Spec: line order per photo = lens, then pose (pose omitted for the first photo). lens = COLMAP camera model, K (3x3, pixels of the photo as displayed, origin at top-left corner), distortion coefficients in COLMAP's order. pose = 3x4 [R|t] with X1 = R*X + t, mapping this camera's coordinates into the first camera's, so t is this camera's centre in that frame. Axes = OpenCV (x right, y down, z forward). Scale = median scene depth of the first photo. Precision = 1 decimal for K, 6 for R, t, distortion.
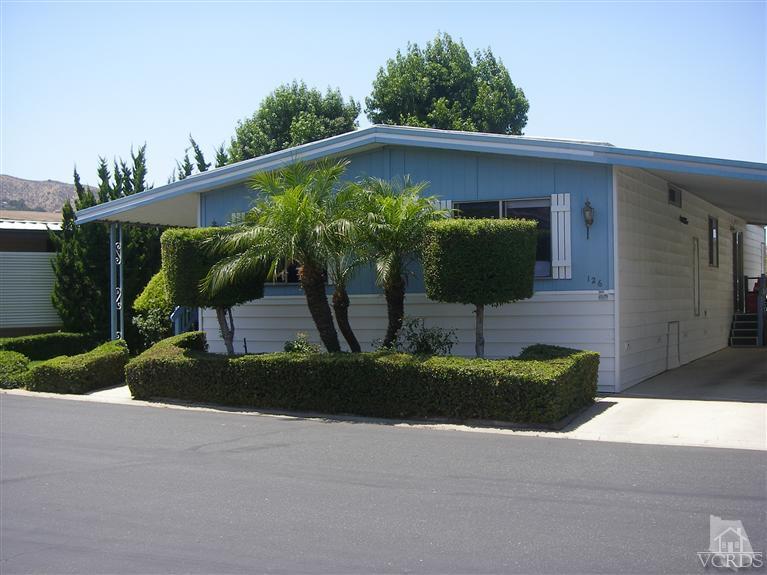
lens RADIAL K [[1066.7, 0, 385.9], [0, 1066.7, 296.8], [0, 0, 1]] dist [0.005794, -0.076221]
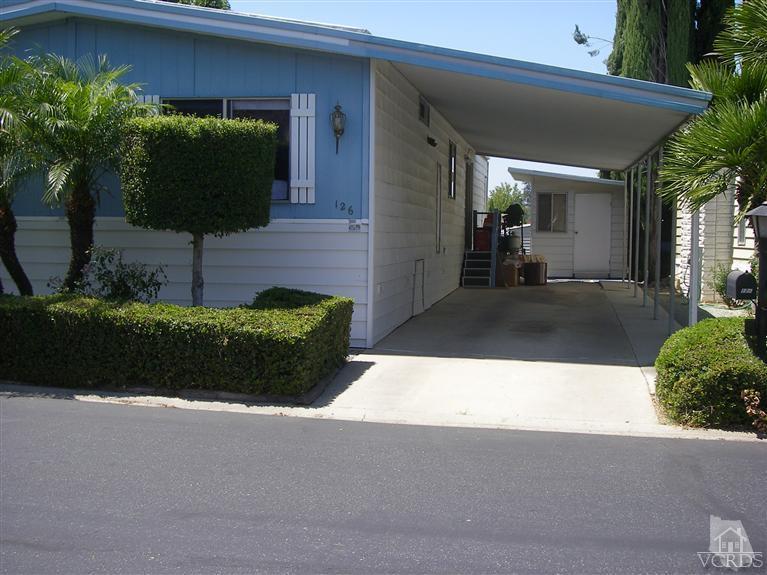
lens RADIAL K [[1066.7, 0, 385.9], [0, 1066.7, 296.8], [0, 0, 1]] dist [0.005794, -0.076221]
pose [[0.959008, 0.007257, 0.283287, 0.002135], [-0.025133, 0.997911, 0.059517, 0.003647], [-0.282263, -0.064197, 0.957187, 0.237949]]
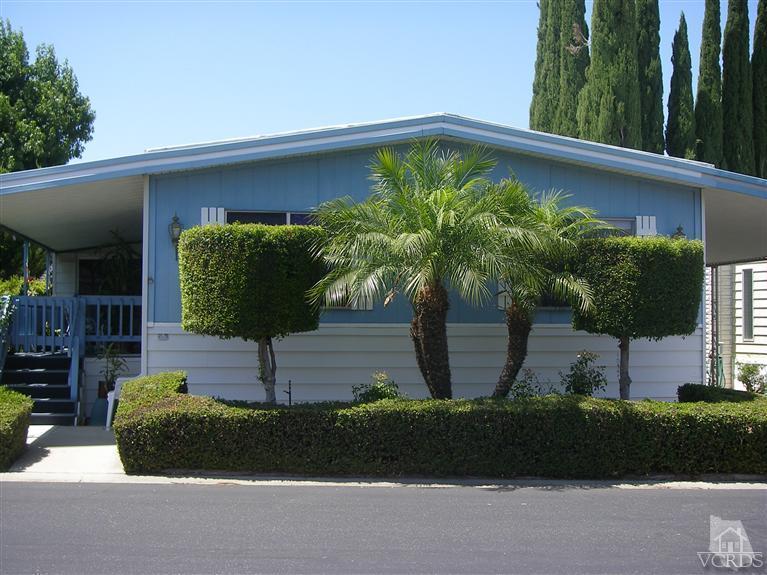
lens RADIAL K [[1041.6, 0, 383.7], [0, 1041.6, 341.1], [0, 0, 1]] dist [0.002797, -0.005940]
pose [[0.811679, 0.010606, 0.584008, -0.550571], [-0.016200, 0.999859, 0.004356, 0.008854], [-0.583879, -0.012997, 0.811736, 0.432104]]
